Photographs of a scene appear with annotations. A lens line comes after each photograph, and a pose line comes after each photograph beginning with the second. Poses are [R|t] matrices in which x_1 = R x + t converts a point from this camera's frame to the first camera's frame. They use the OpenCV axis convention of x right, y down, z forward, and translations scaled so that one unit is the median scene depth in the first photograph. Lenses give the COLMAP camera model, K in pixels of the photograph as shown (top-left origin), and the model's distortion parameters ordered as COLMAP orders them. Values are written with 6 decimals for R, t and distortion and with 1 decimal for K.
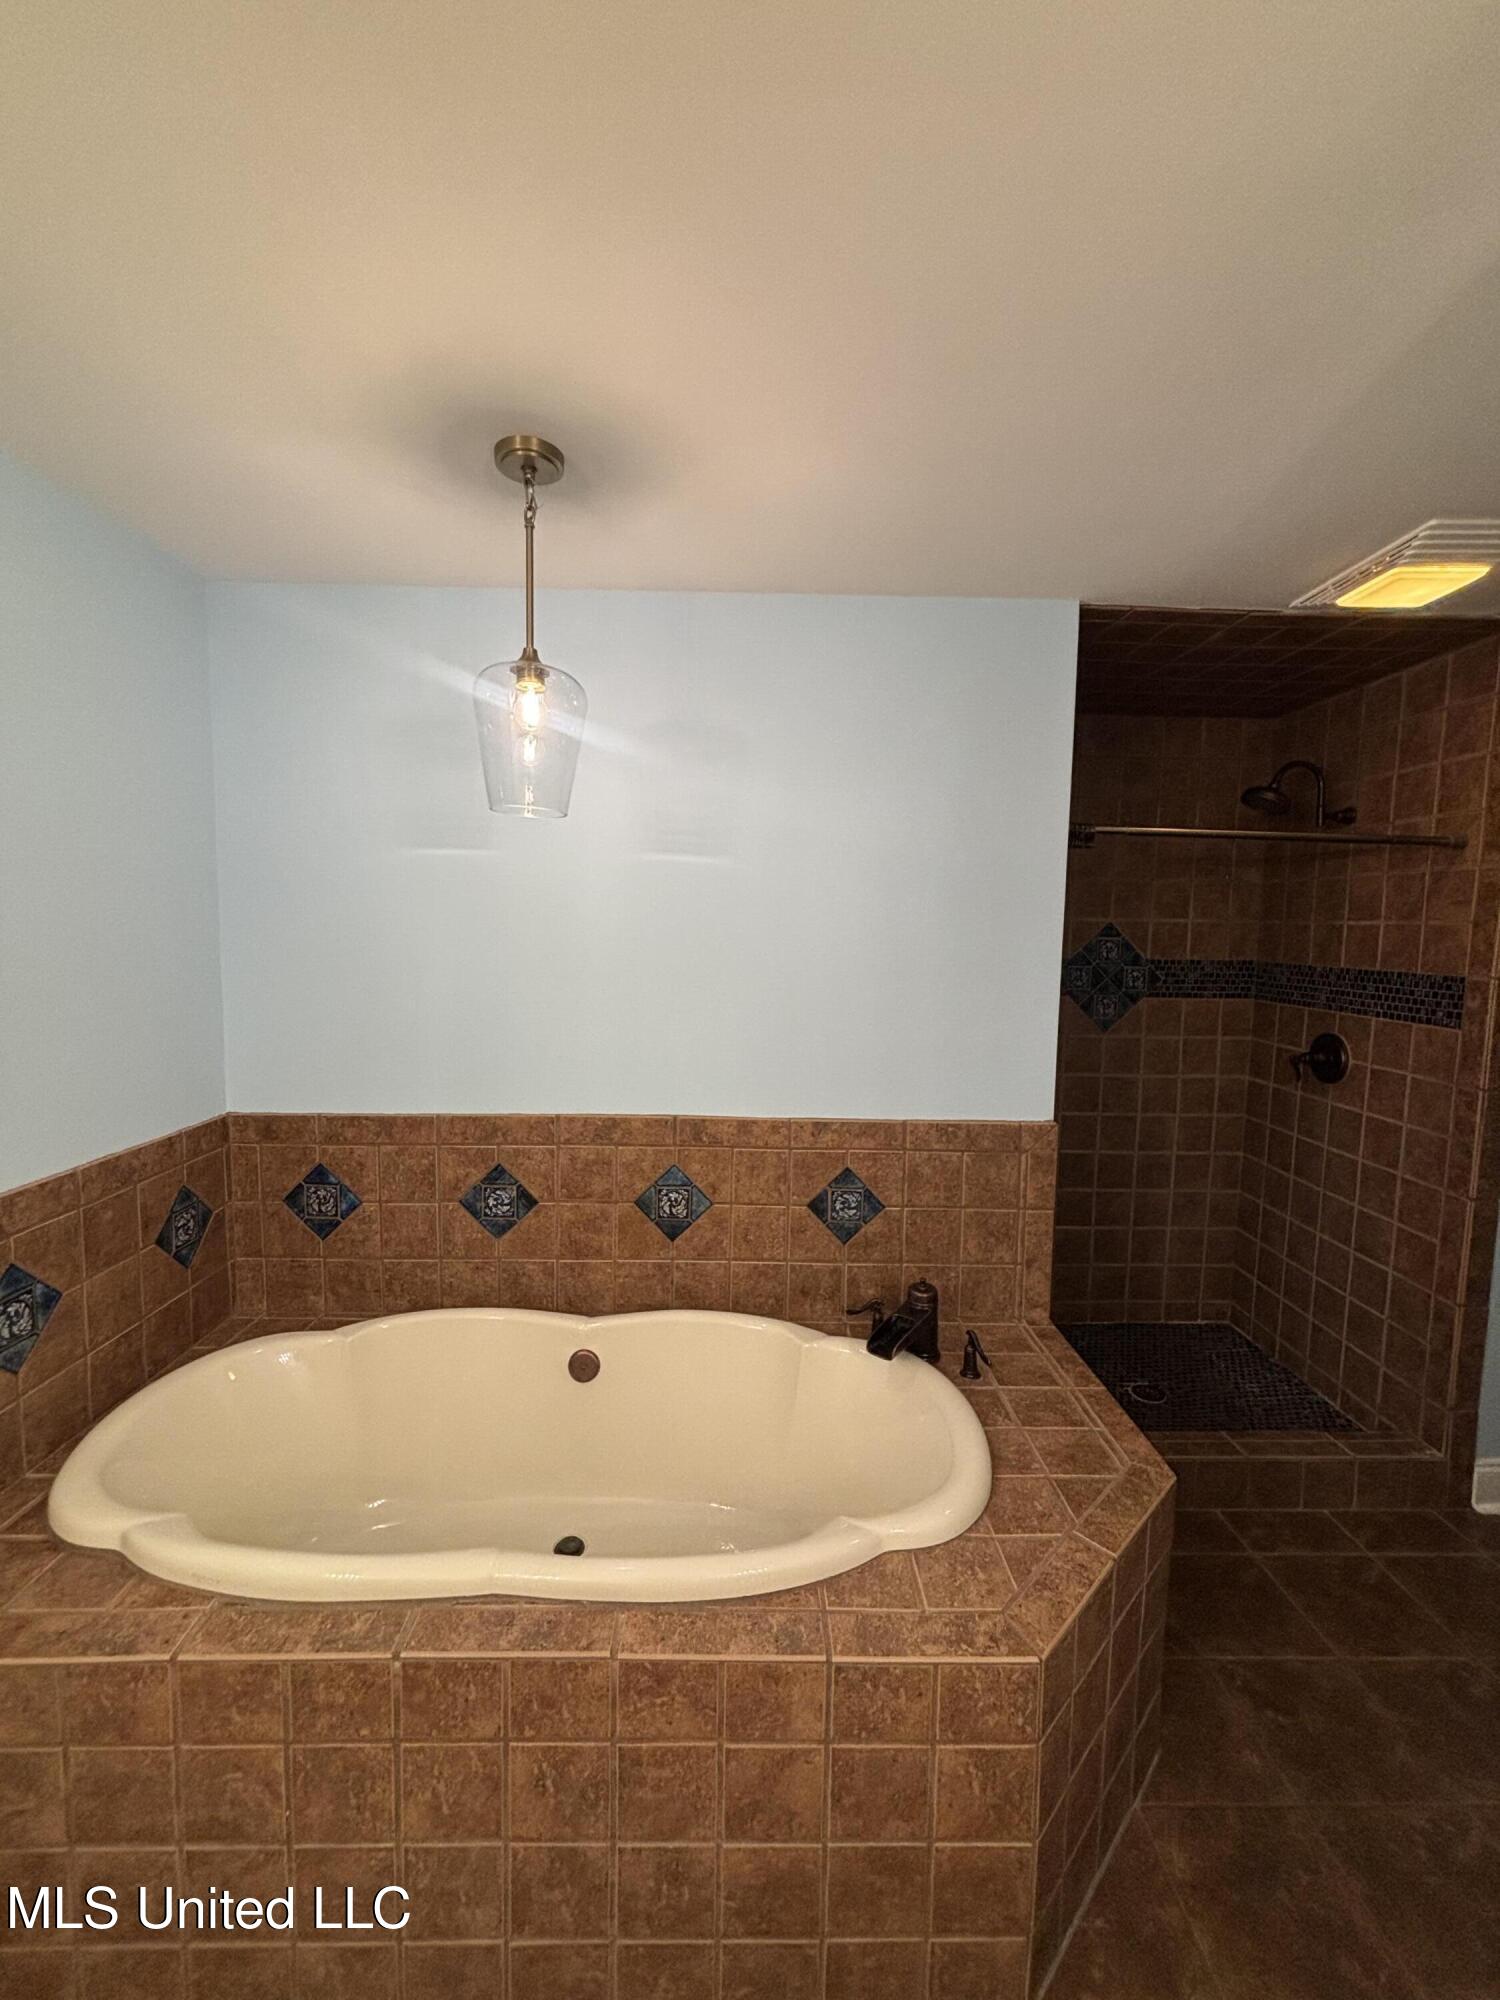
lens RADIAL K [[807.9, 0, 768.6], [0, 807.9, 990.6], [0, 0, 1]] dist [0.000966, 0.000210]
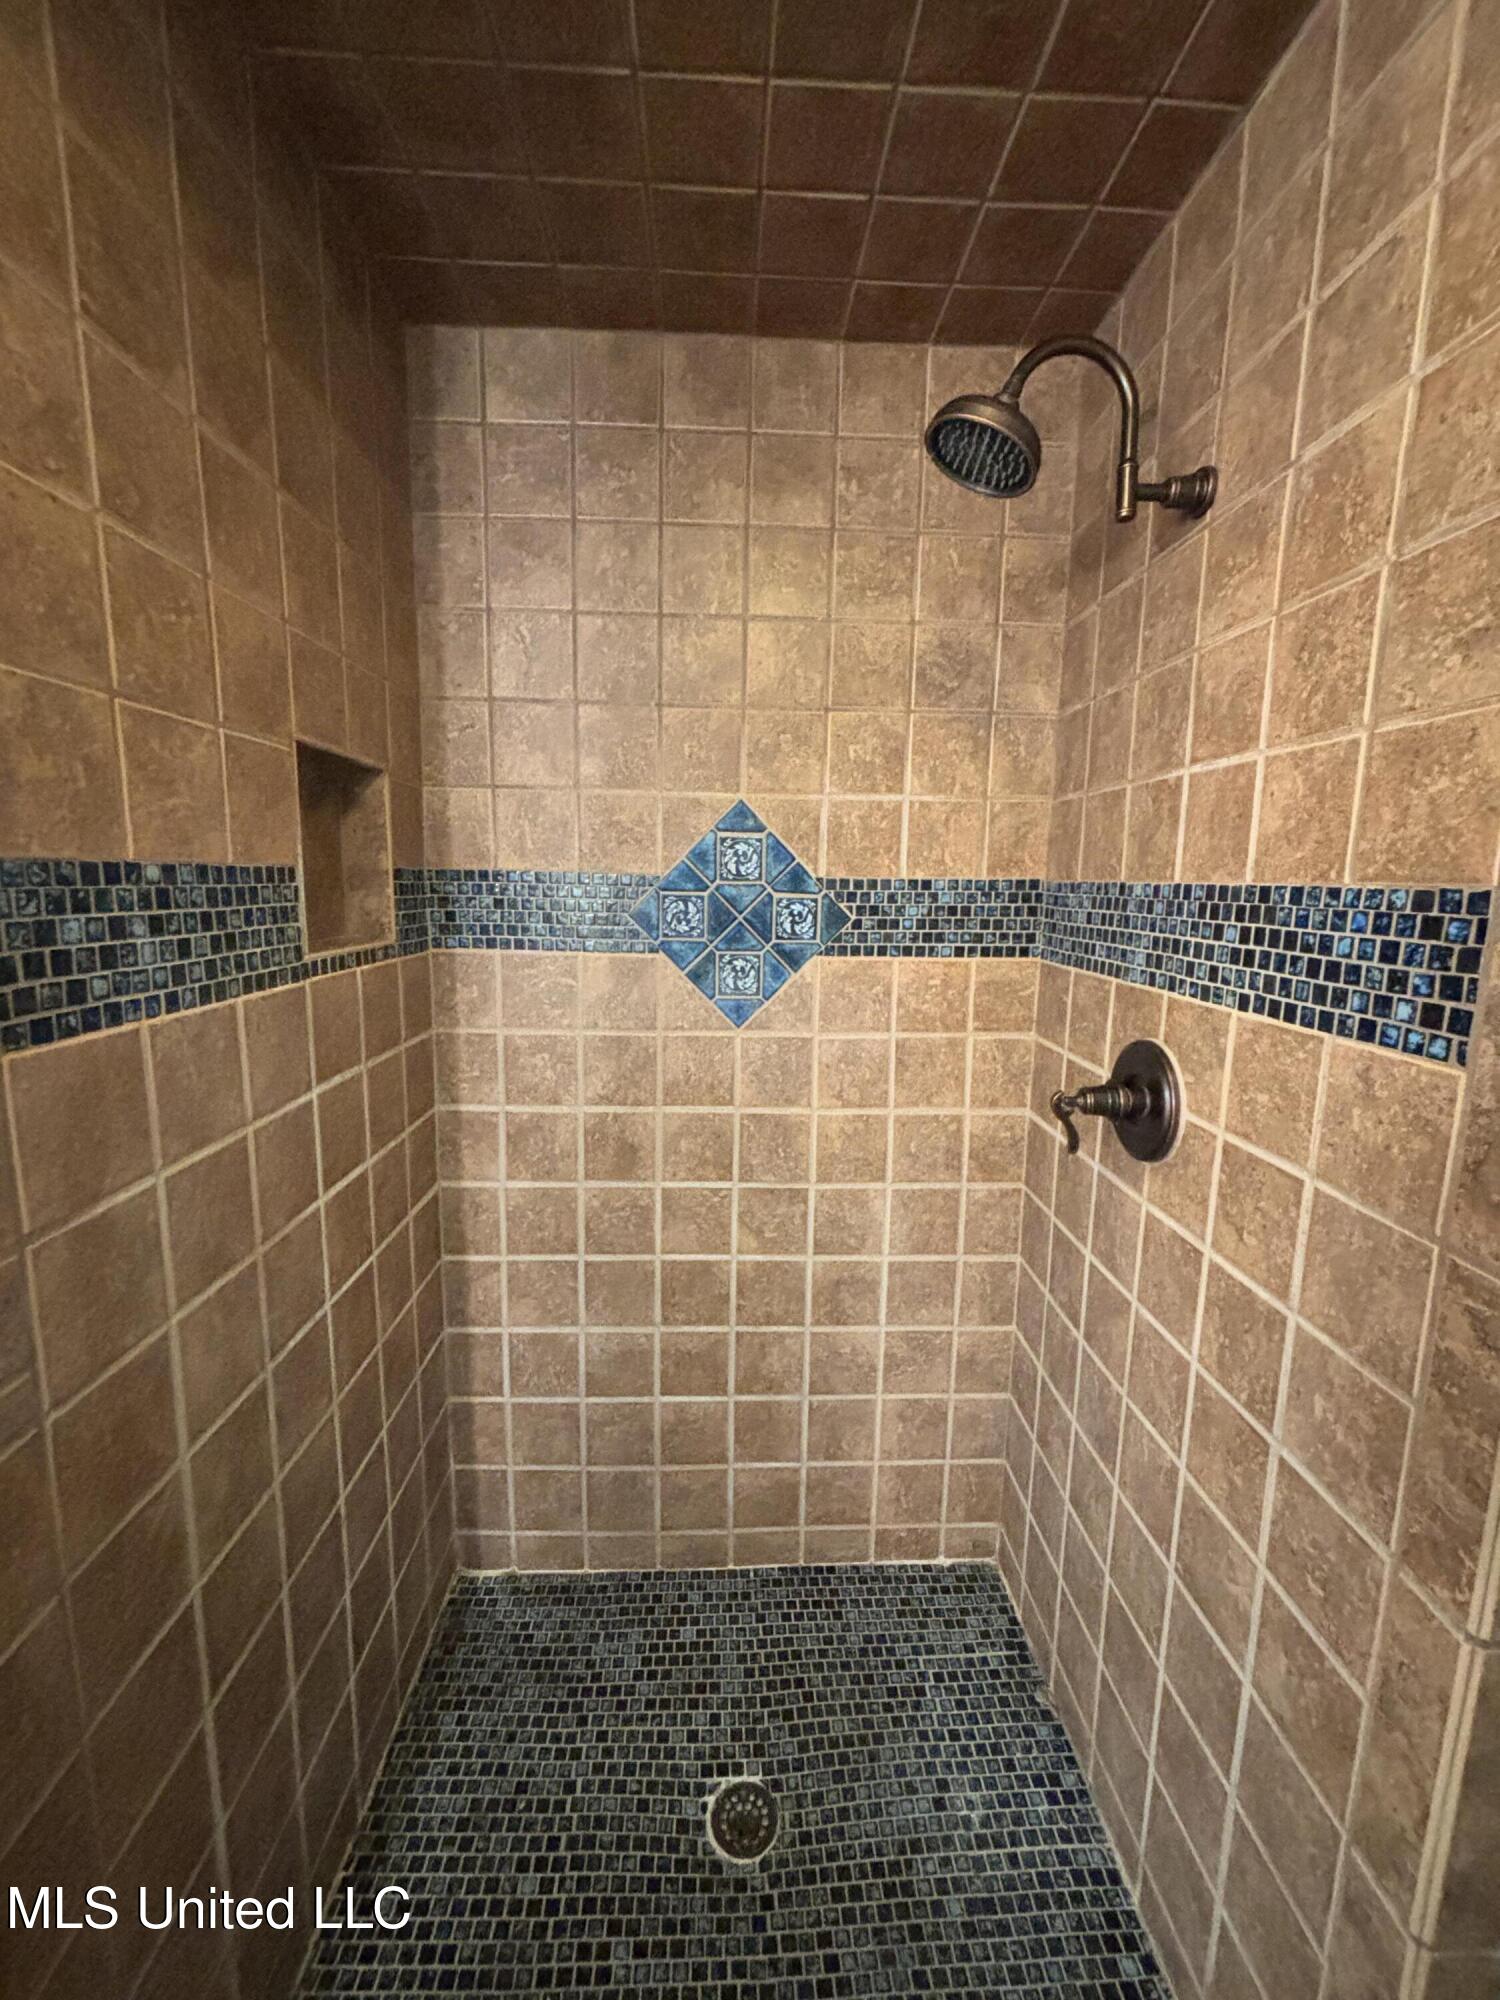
lens RADIAL K [[807.9, 0, 752.7], [0, 807.9, 992.5], [0, 0, 1]] dist [0.000966, 0.000210]
pose [[0.999963, -0.003695, -0.007782, 0.431943], [0.004151, 0.998221, 0.059470, 0.001078], [0.007548, -0.059500, 0.998200, 0.509248]]
